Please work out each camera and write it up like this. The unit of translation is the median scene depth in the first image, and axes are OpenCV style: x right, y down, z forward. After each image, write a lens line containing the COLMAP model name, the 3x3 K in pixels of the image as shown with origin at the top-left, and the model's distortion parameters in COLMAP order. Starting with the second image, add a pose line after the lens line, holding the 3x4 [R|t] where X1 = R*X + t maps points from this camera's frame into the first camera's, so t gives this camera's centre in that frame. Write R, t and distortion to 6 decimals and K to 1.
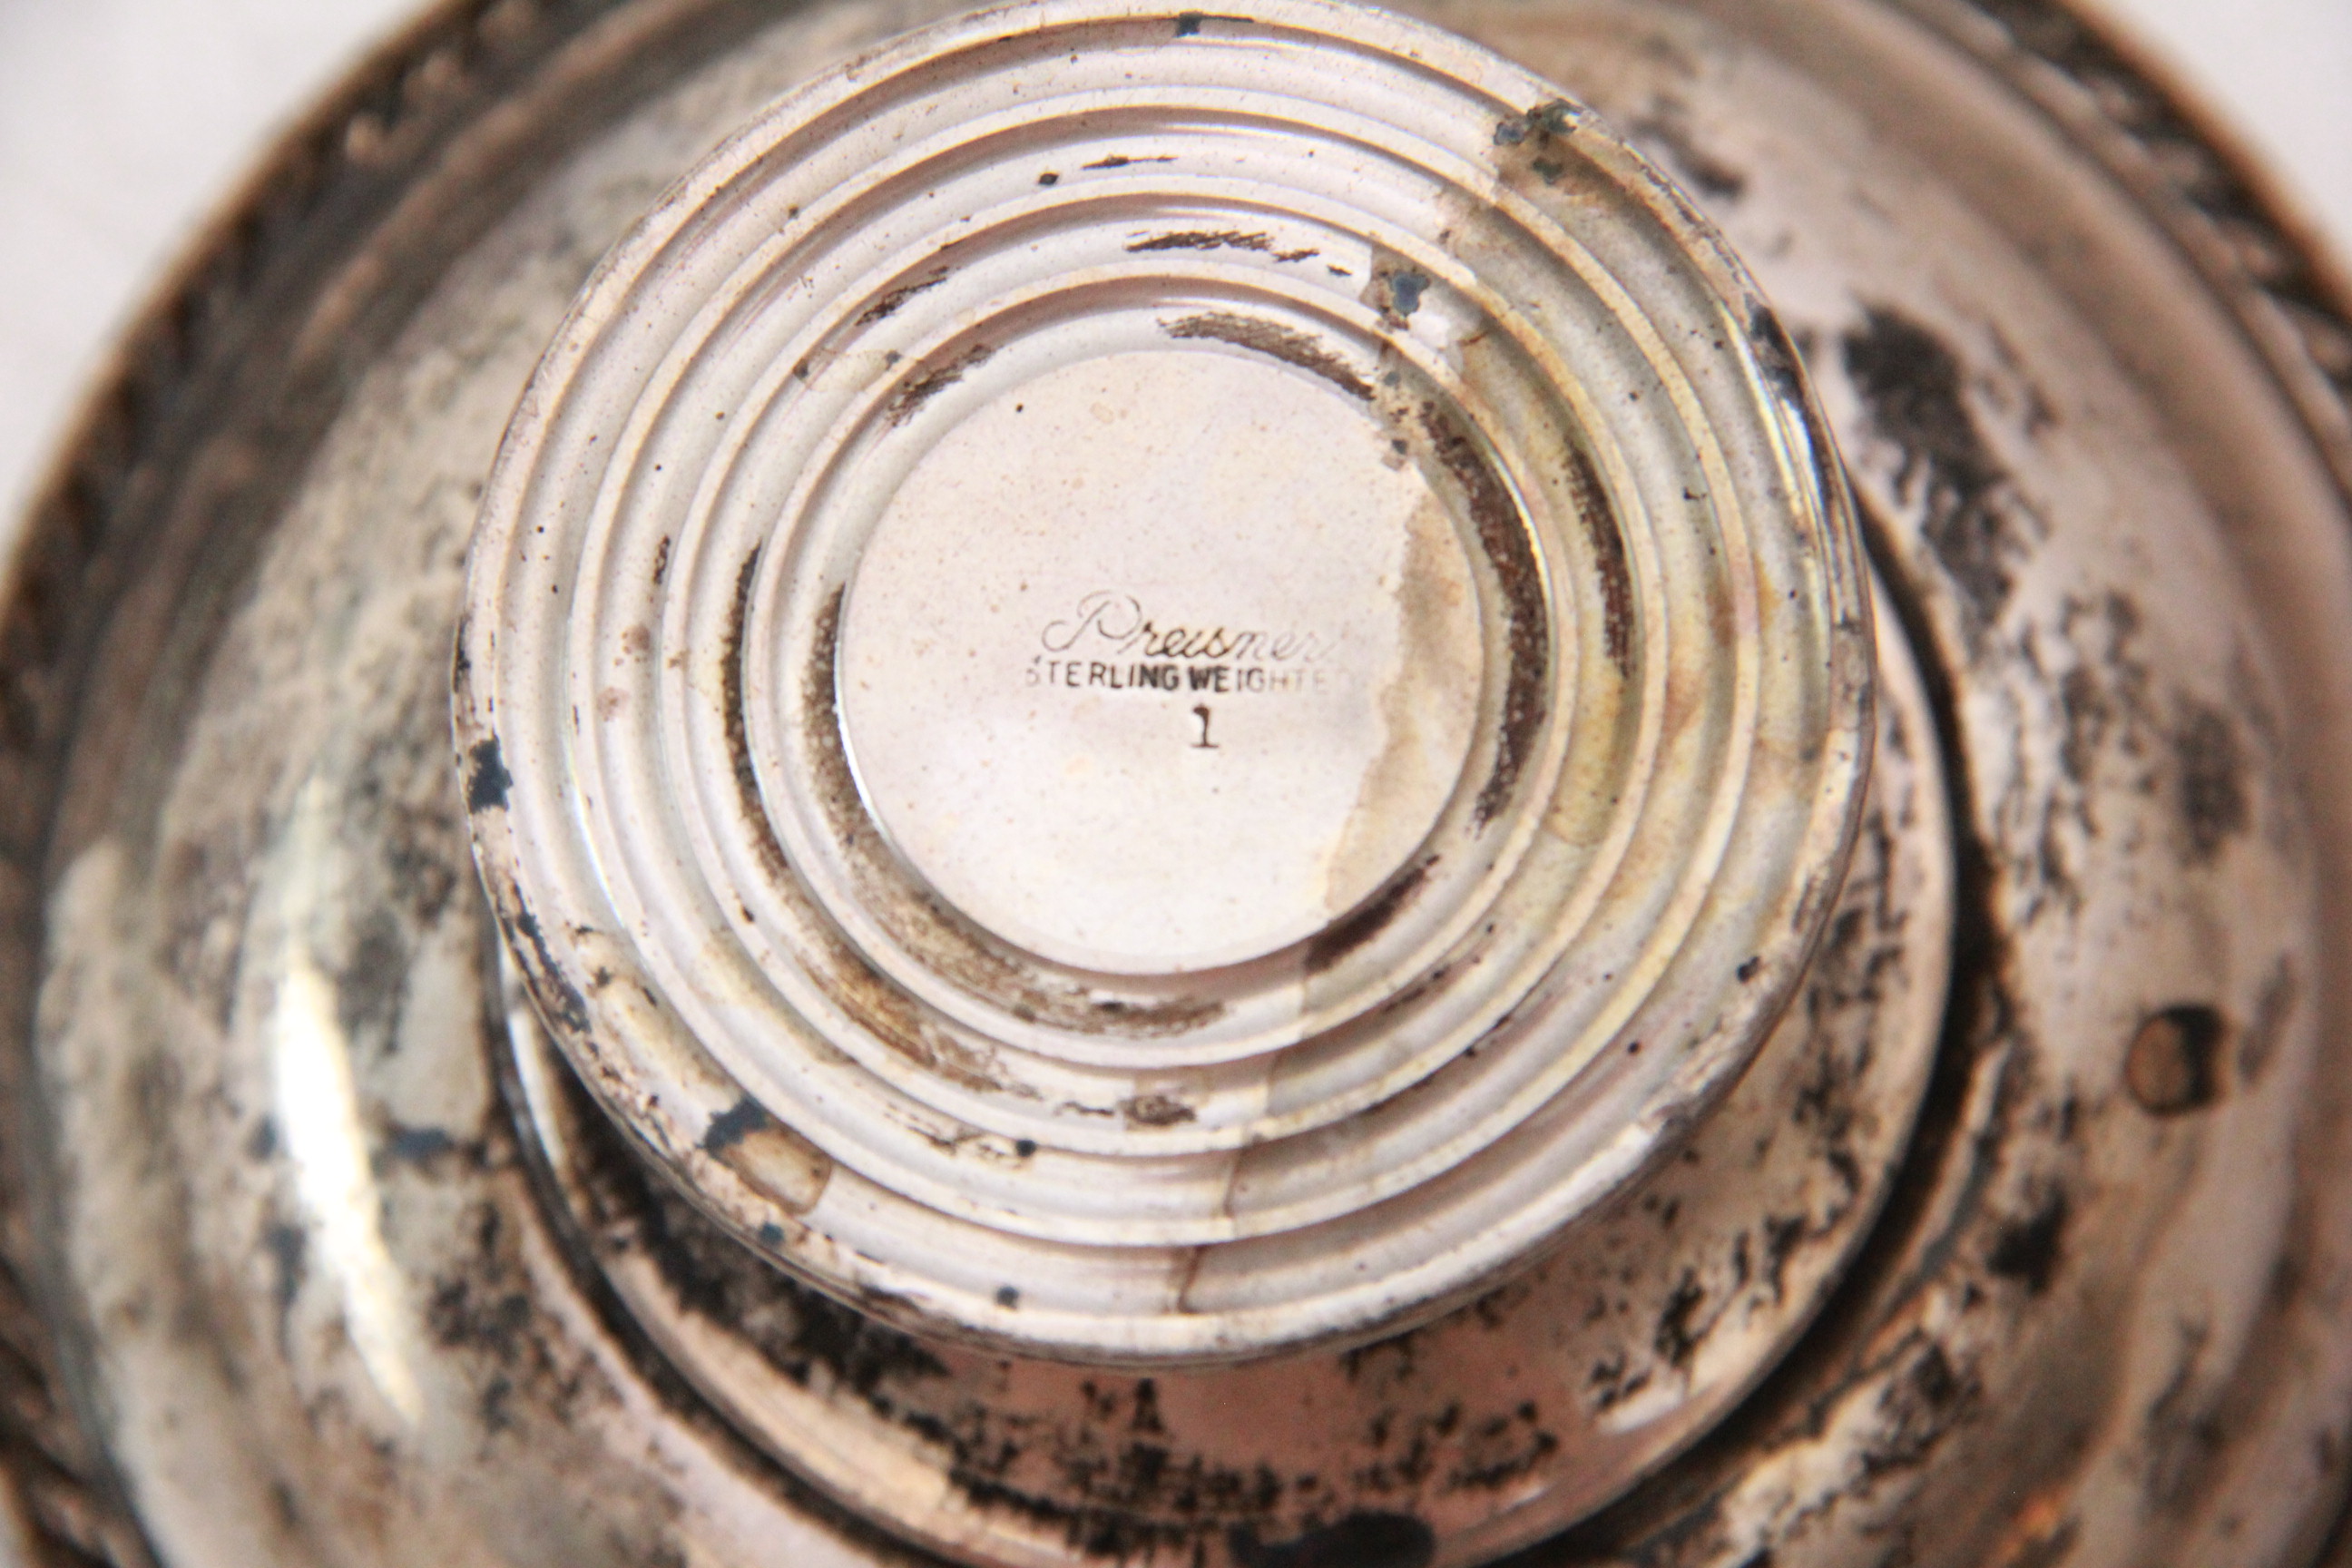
lens RADIAL K [[9296.4, 0, 1183.6], [0, 9296.4, 784.9], [0, 0, 1]] dist [0.131399, 0.000000]
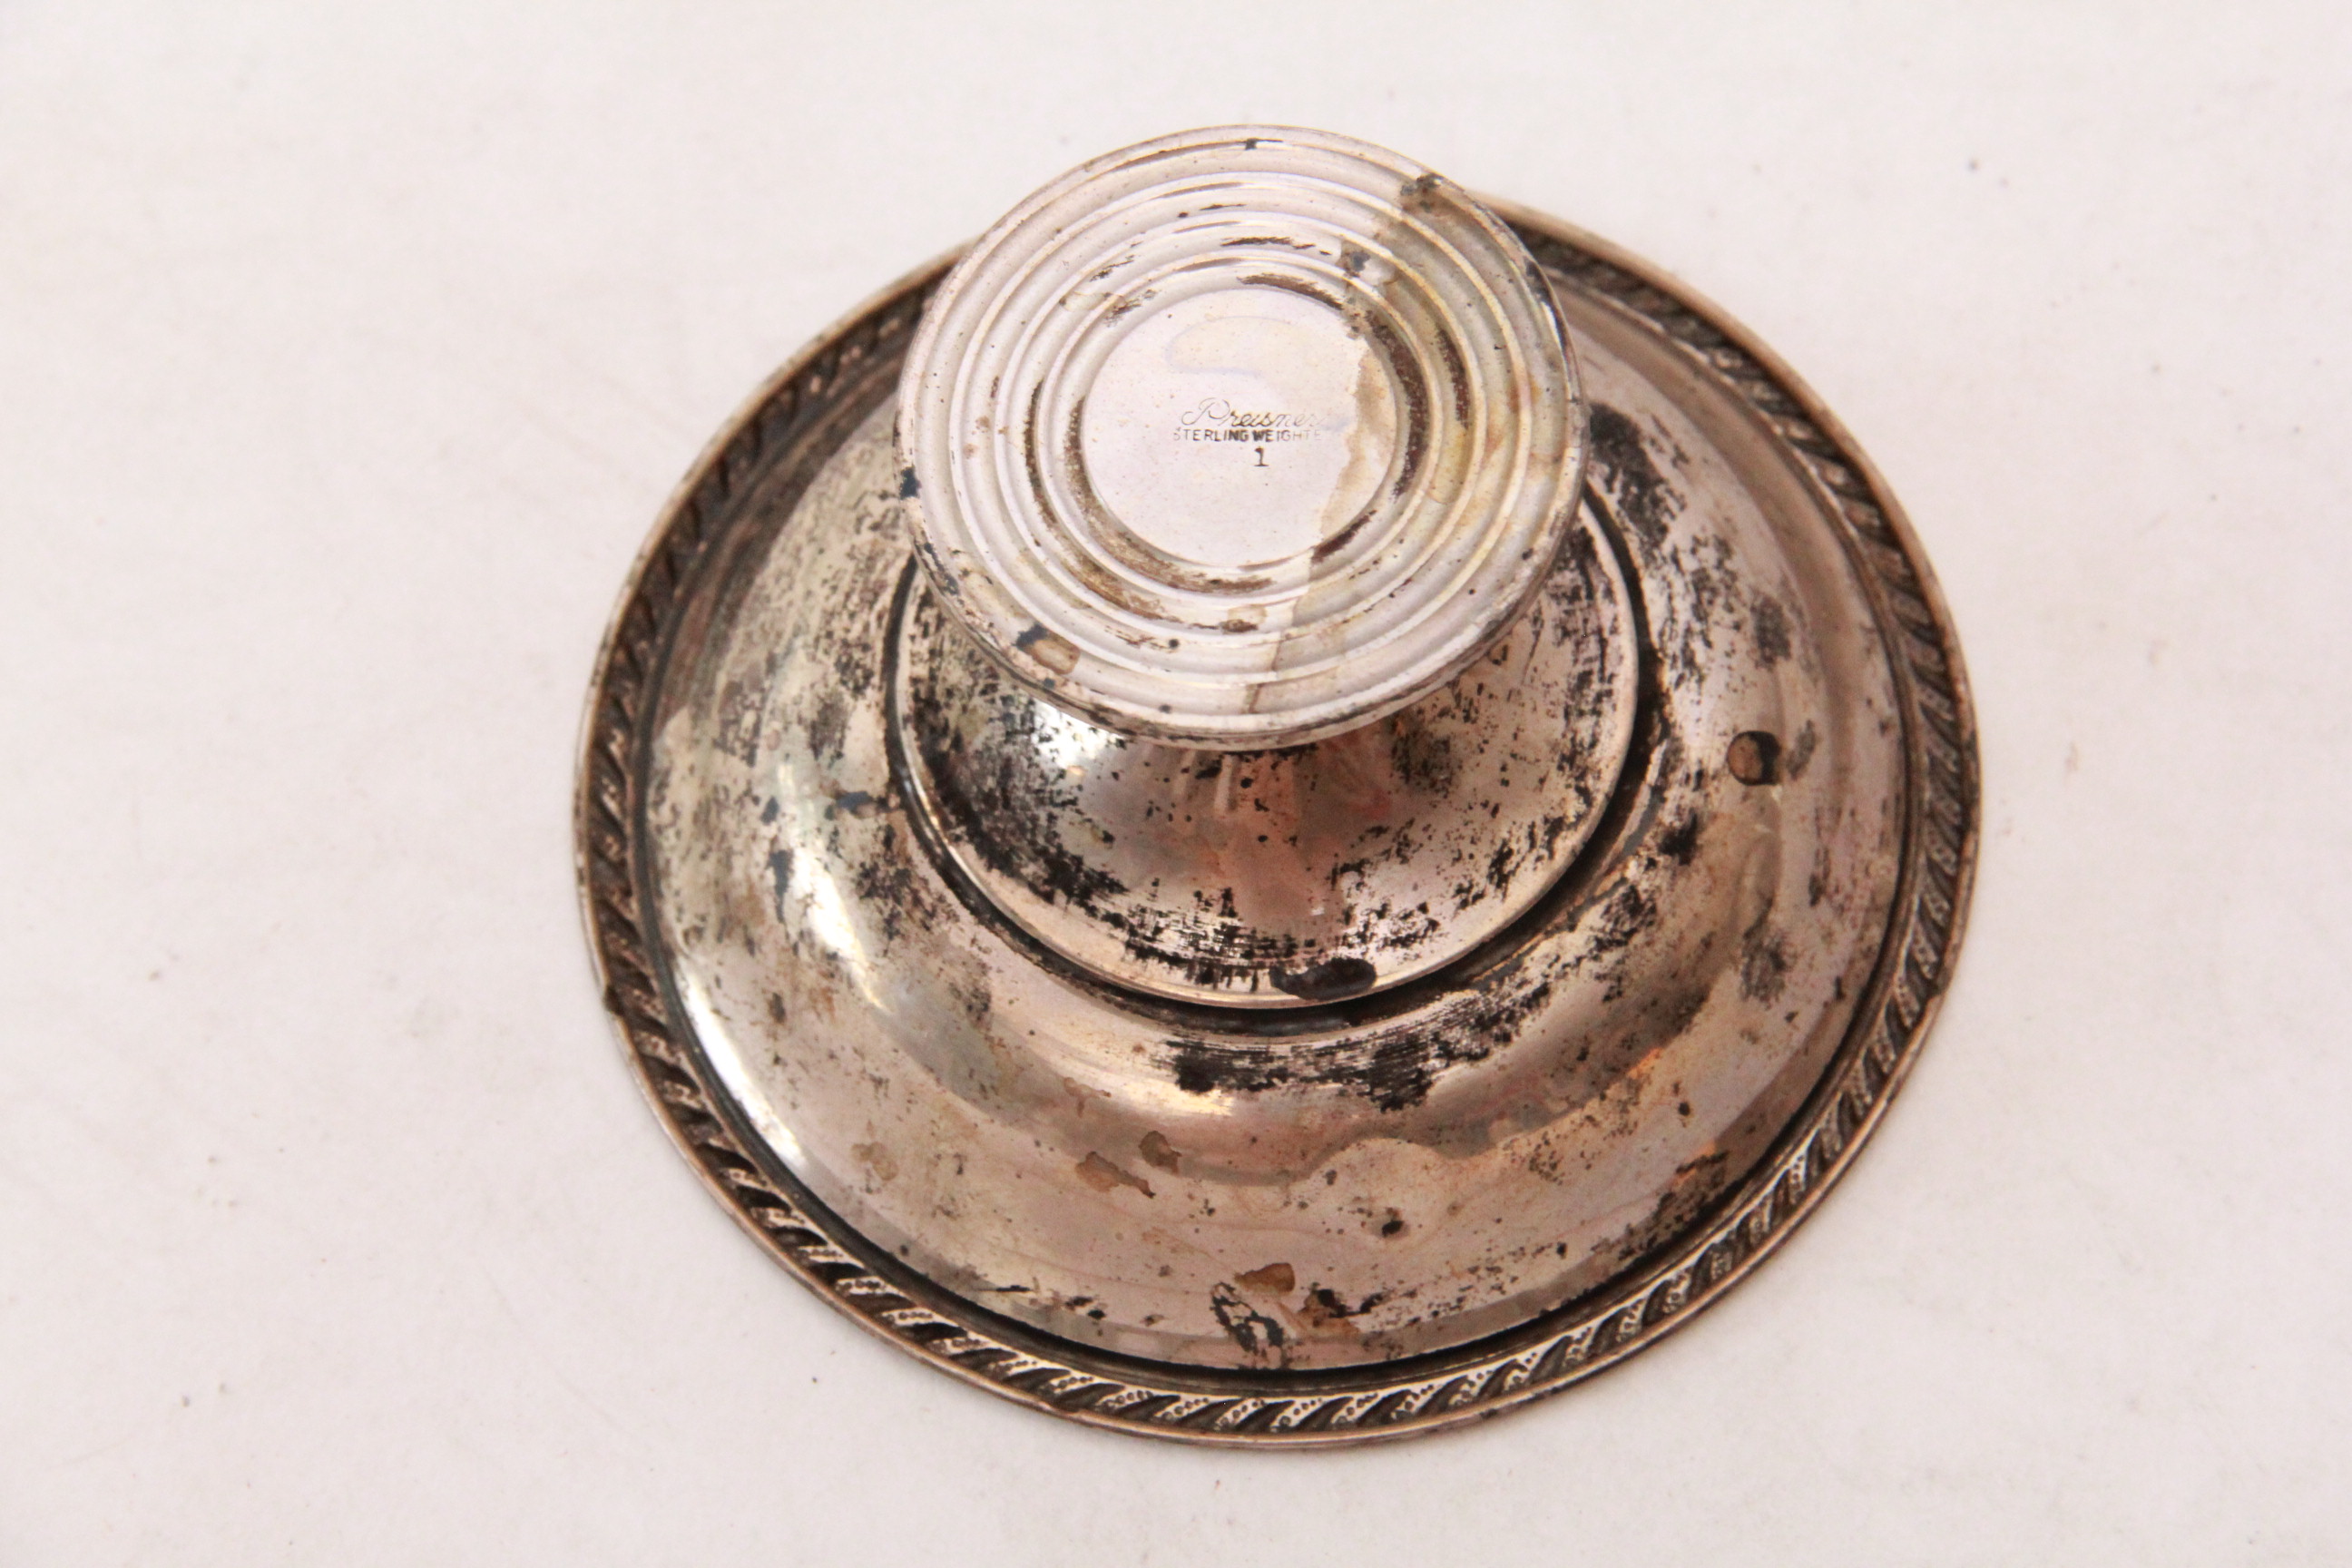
lens RADIAL K [[7291.2, 0, 1168.1], [0, 7291.2, 783.2], [0, 0, 1]] dist [0.340974, 0.000000]
pose [[1.000000, -0.000210, 0.000633, -0.017397], [0.000359, 0.969685, -0.244357, 0.414352], [-0.000563, 0.244357, 0.969685, -0.488783]]
